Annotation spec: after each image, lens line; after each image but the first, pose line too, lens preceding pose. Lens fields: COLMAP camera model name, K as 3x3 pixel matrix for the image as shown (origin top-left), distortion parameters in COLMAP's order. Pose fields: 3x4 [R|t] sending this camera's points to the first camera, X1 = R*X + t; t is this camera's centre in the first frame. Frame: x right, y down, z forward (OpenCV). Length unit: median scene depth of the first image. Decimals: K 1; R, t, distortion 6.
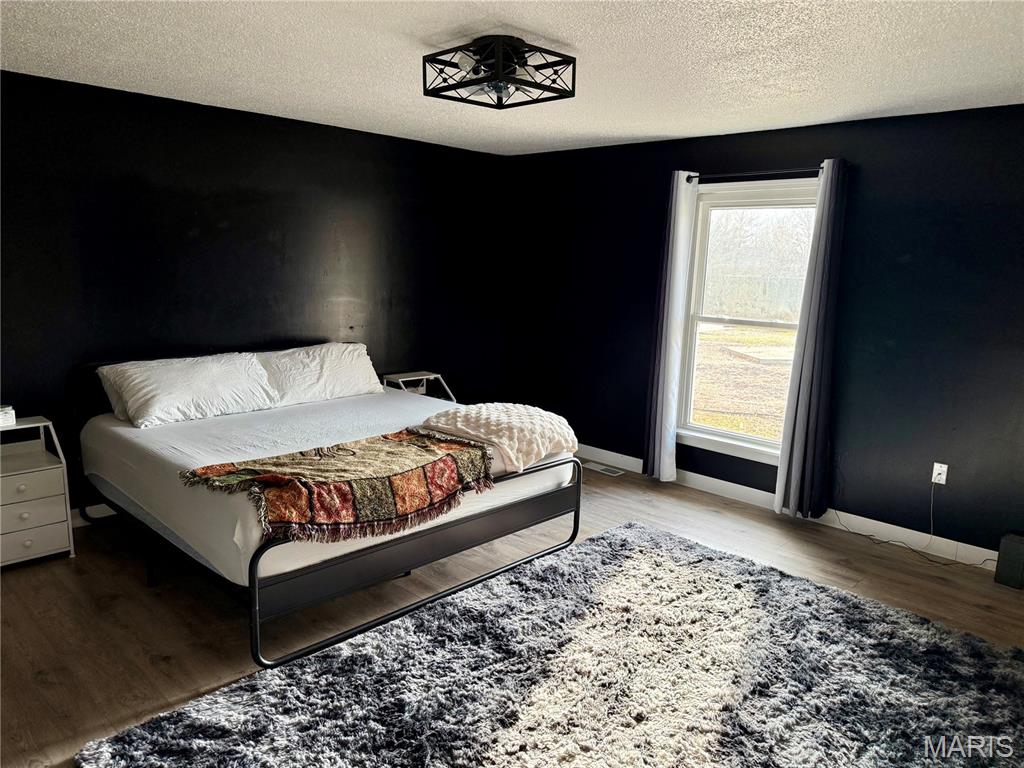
lens RADIAL K [[709.5, 0, 512.0], [0, 709.5, 384.0], [0, 0, 1]] dist [-0.005485, -0.006173]
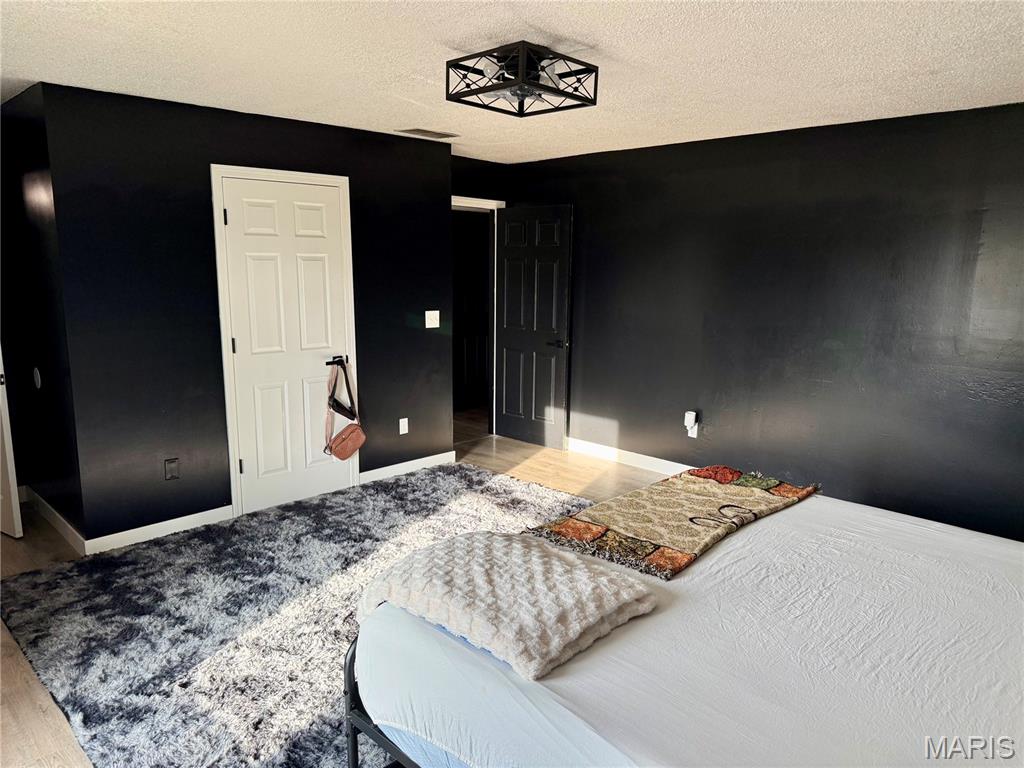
lens RADIAL K [[709.5, 0, 512.0], [0, 709.5, 384.0], [0, 0, 1]] dist [-0.005485, -0.006173]
pose [[-0.999161, -0.040835, -0.003270, -0.016445], [-0.039431, 0.937024, 0.347031, -0.359441], [-0.011107, 0.346868, -0.937848, 1.963410]]
